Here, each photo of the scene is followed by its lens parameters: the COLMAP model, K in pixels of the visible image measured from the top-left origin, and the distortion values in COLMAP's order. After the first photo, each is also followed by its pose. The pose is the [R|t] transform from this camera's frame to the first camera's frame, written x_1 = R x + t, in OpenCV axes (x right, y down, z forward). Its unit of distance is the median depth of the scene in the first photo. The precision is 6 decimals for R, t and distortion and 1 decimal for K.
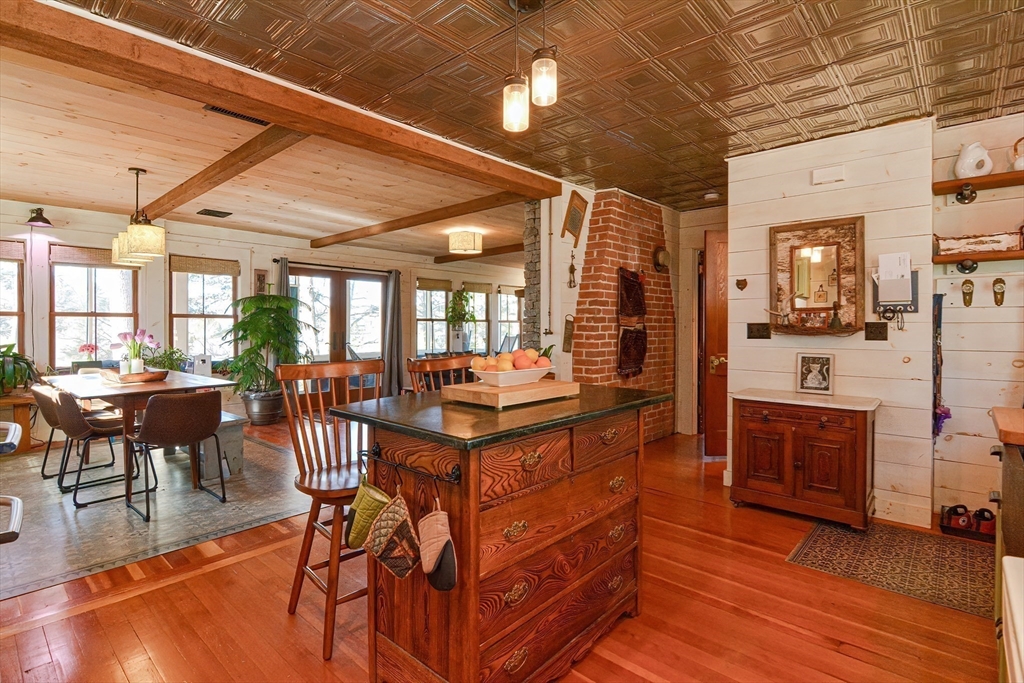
lens RADIAL K [[503.7, 0, 512.3], [0, 503.7, 325.7], [0, 0, 1]] dist [-0.001490, -0.006224]
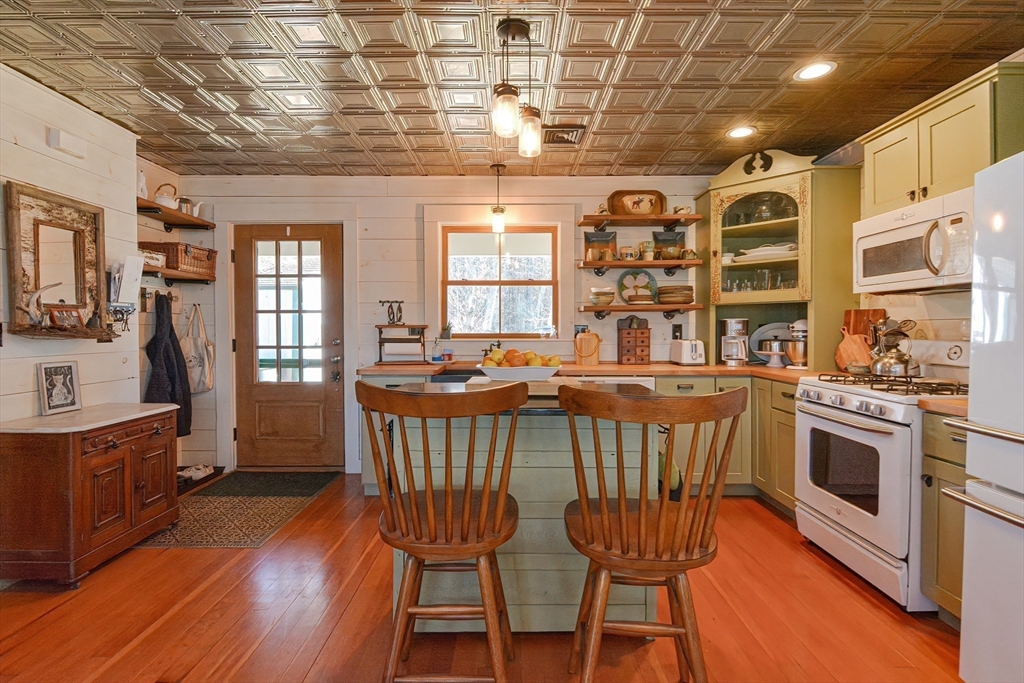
lens RADIAL K [[496.1, 0, 513.7], [0, 496.1, 336.8], [0, 0, 1]] dist [0.000764, -0.006244]
pose [[-0.667789, -0.013615, 0.744226, -0.446393], [-0.000321, 0.999838, 0.018003, 0.001093], [-0.744351, 0.011783, -0.667685, 0.963908]]
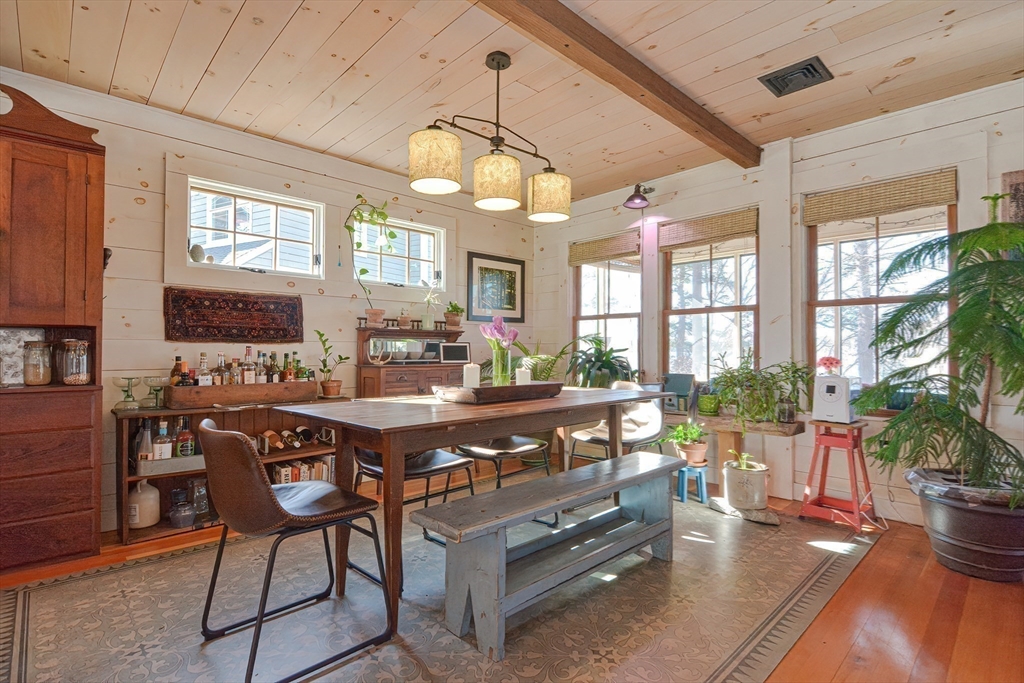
lens RADIAL K [[501.4, 0, 511.7], [0, 501.4, 342.4], [0, 0, 1]] dist [0.000281, -0.006048]
pose [[-0.075797, -0.015742, -0.996999, -0.161780], [-0.001212, 0.999876, -0.015695, 0.055079], [0.997123, 0.000019, -0.075806, 1.220113]]
